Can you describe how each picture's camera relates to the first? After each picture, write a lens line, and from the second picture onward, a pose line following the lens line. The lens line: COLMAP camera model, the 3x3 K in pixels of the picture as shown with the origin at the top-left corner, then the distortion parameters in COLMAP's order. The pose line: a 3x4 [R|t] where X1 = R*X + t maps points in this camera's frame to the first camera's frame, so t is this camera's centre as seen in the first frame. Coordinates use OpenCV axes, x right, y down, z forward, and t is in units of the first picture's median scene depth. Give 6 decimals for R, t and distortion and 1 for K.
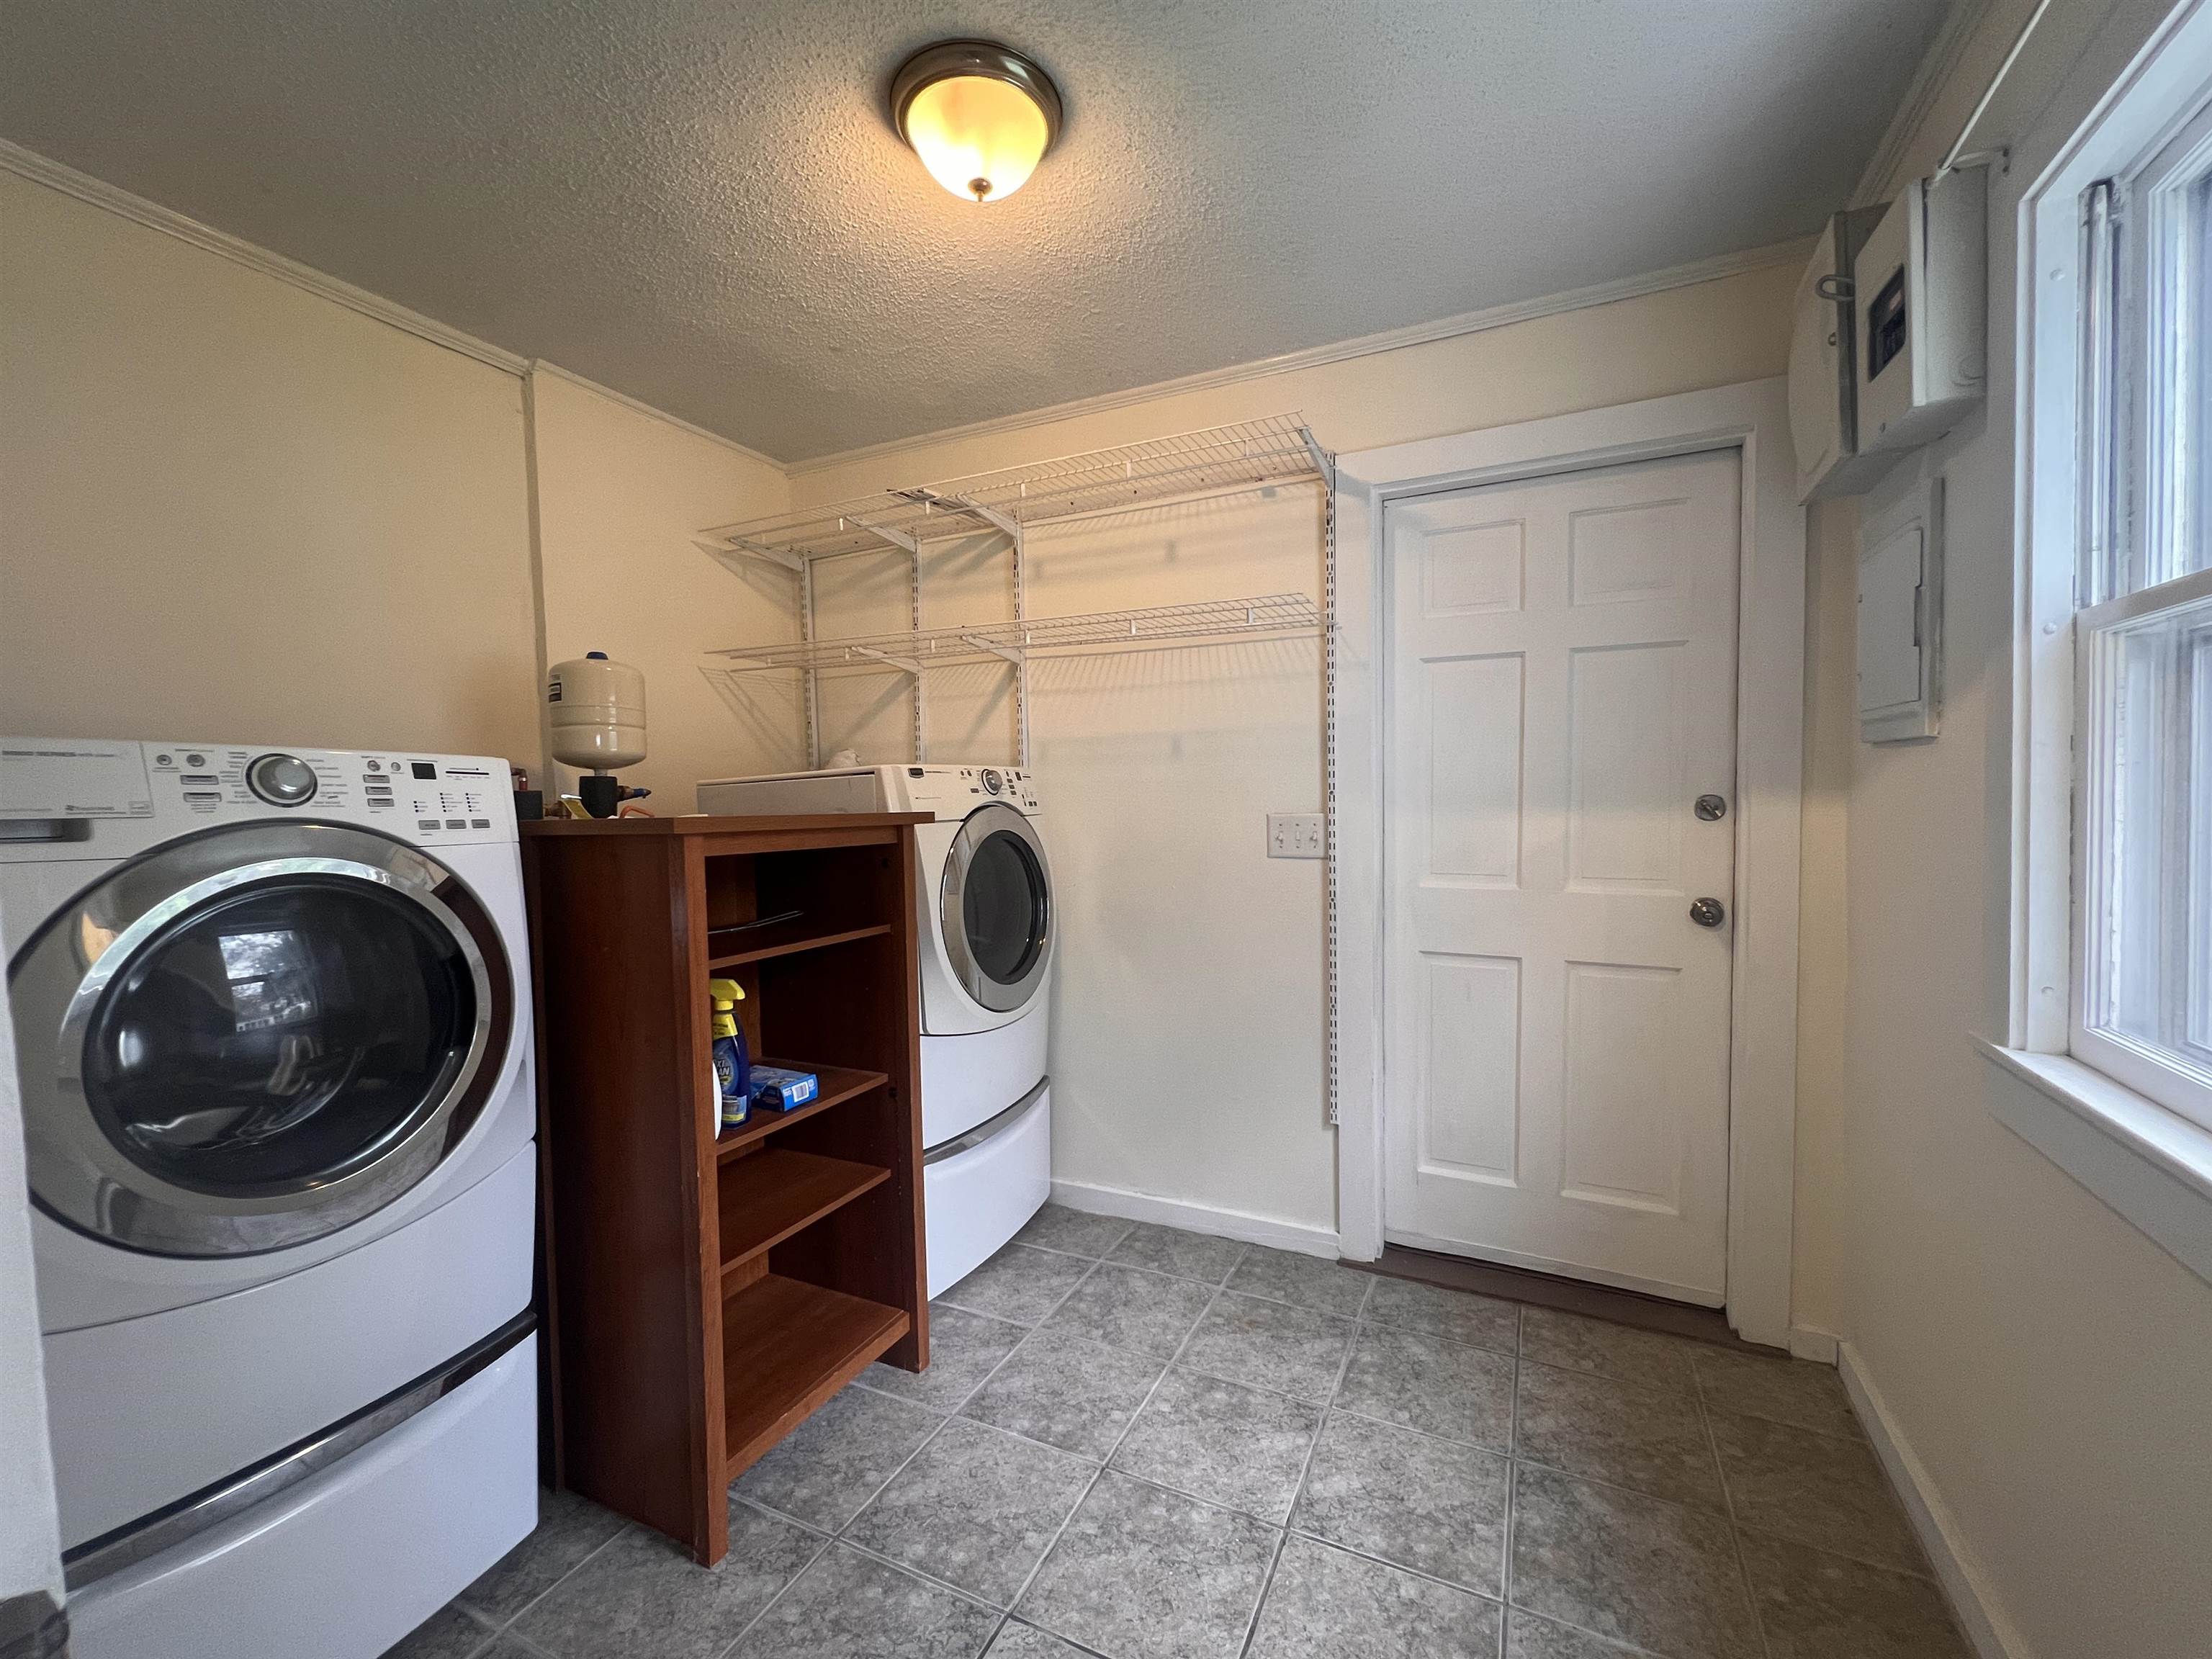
lens RADIAL K [[885.4, 0, 1106.0], [0, 885.4, 829.5], [0, 0, 1]] dist [-0.001103, -0.021531]
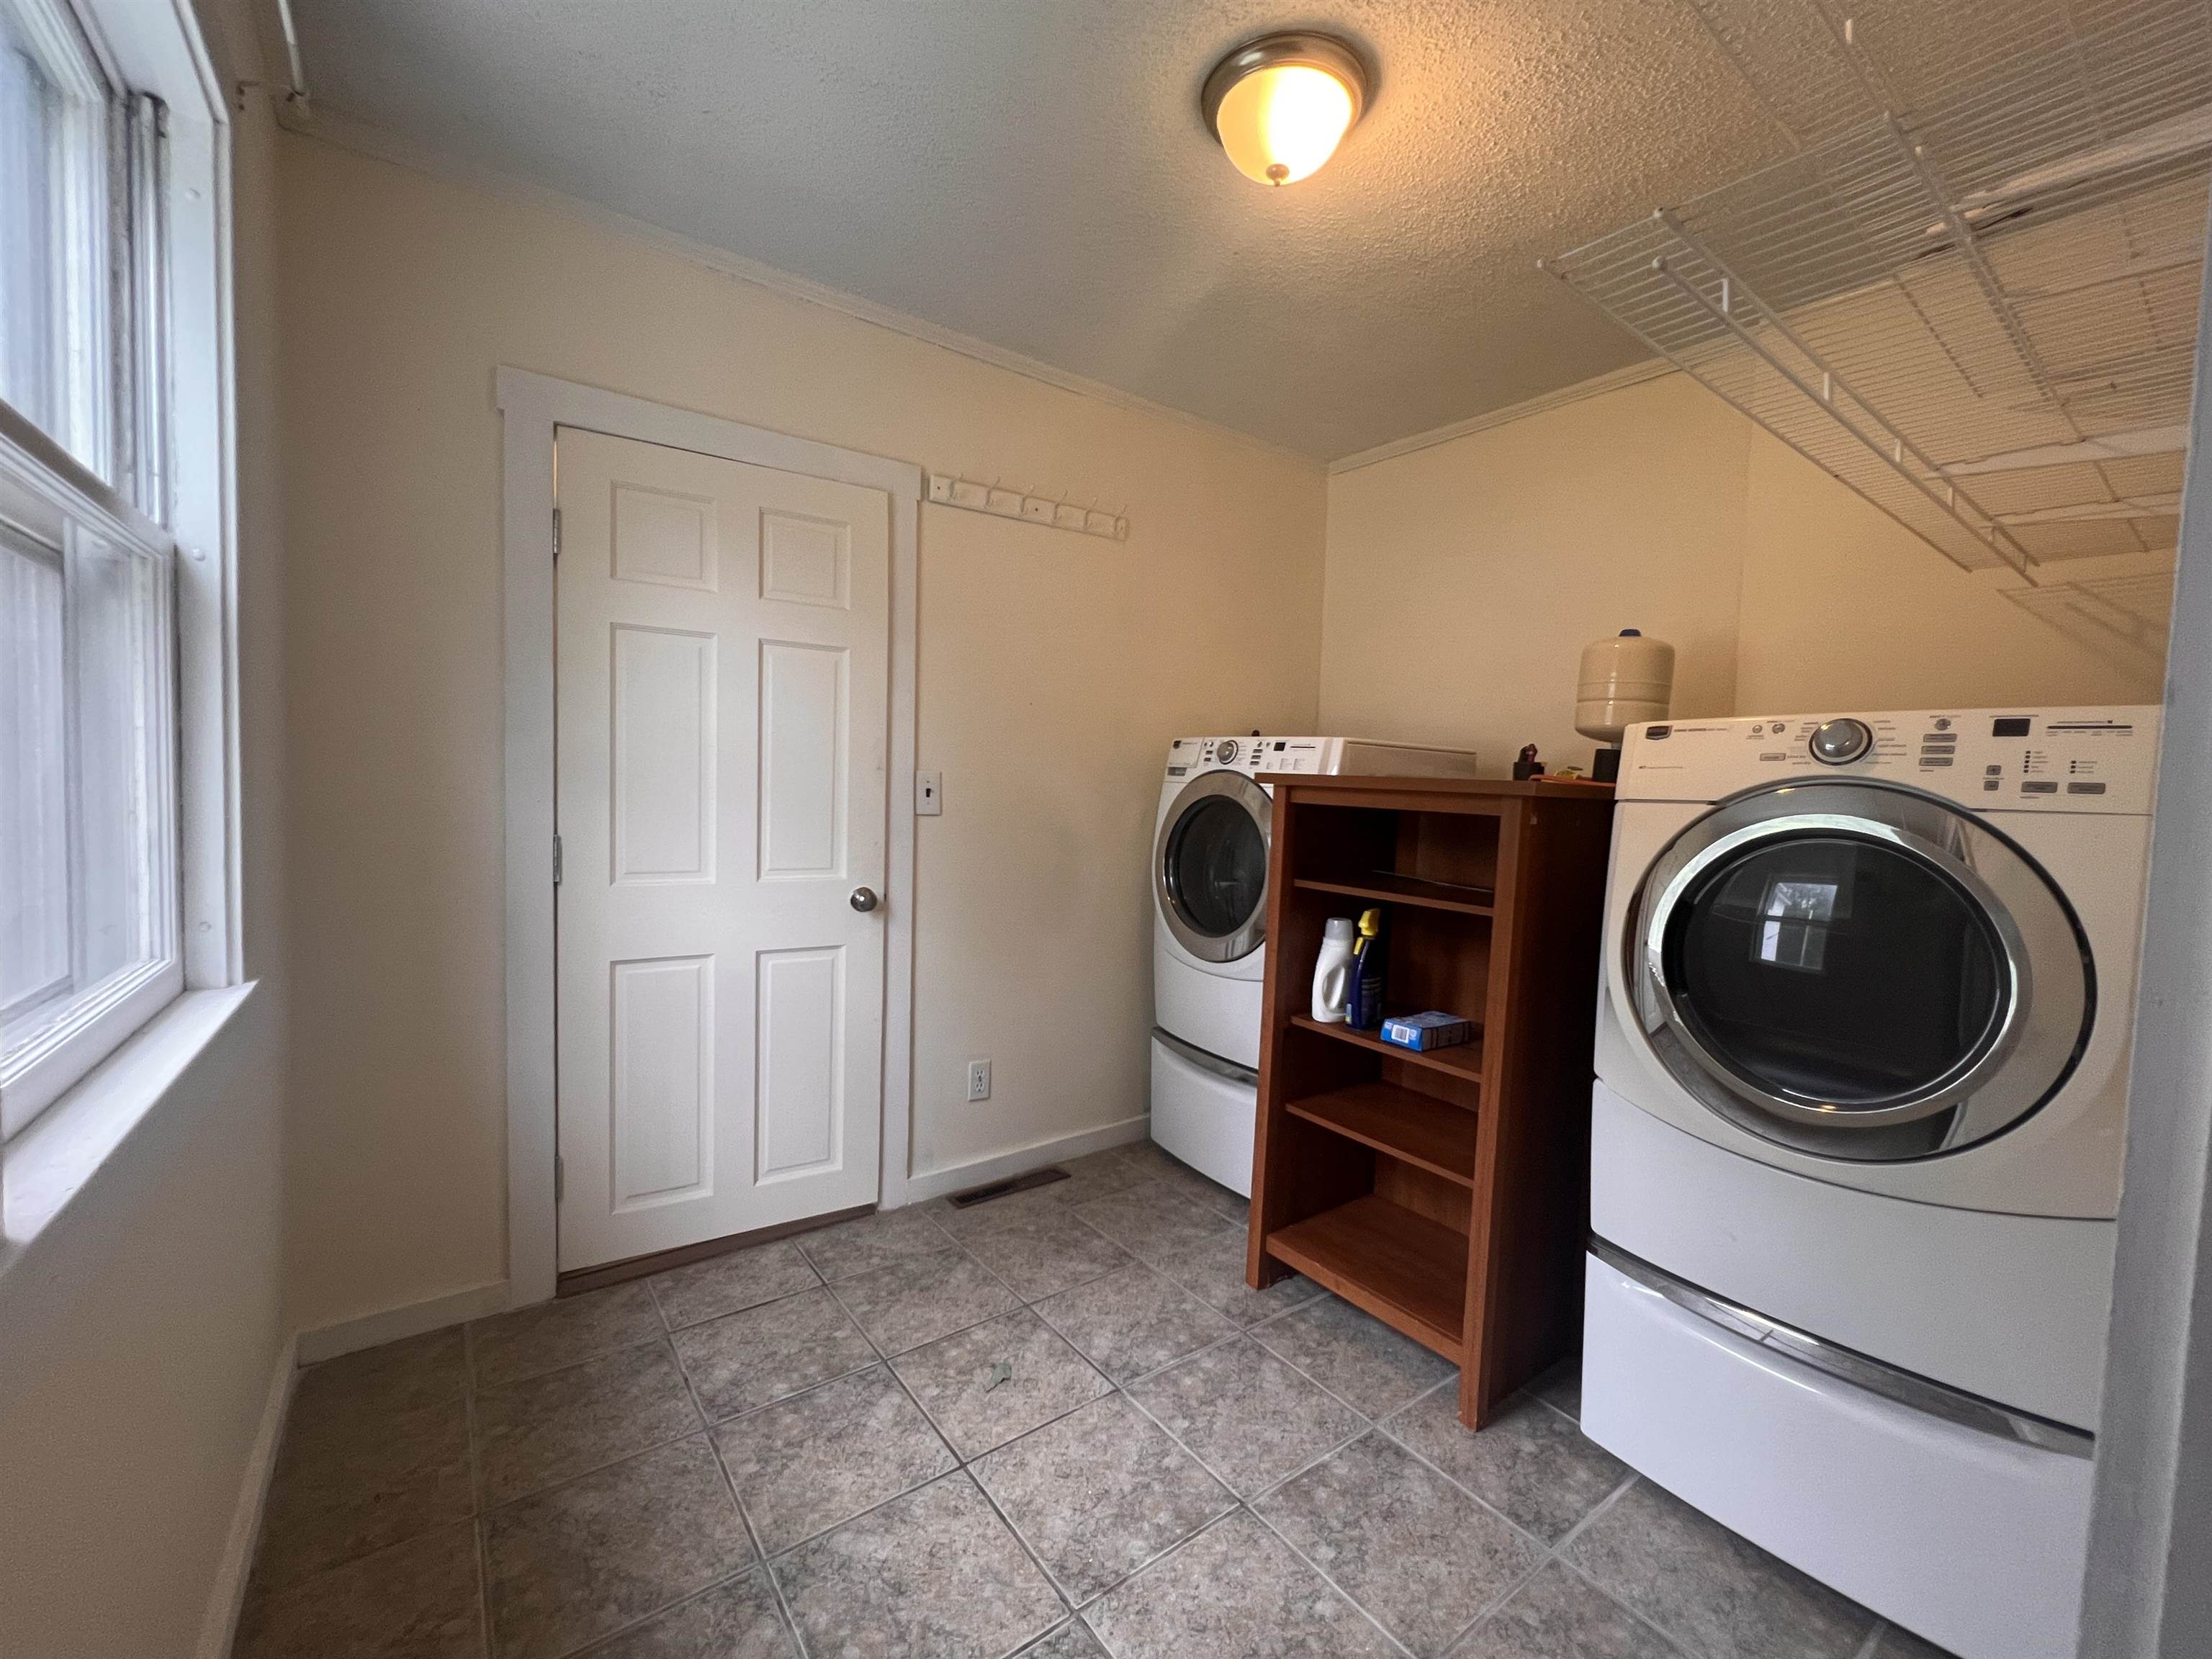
lens RADIAL K [[881.6, 0, 1068.2], [0, 881.6, 825.3], [0, 0, 1]] dist [-0.000152, -0.000051]
pose [[-0.486320, 0.066336, -0.871259, 0.905327], [-0.029956, 0.995262, 0.092498, -0.051735], [0.873267, 0.071083, -0.482029, 1.343919]]
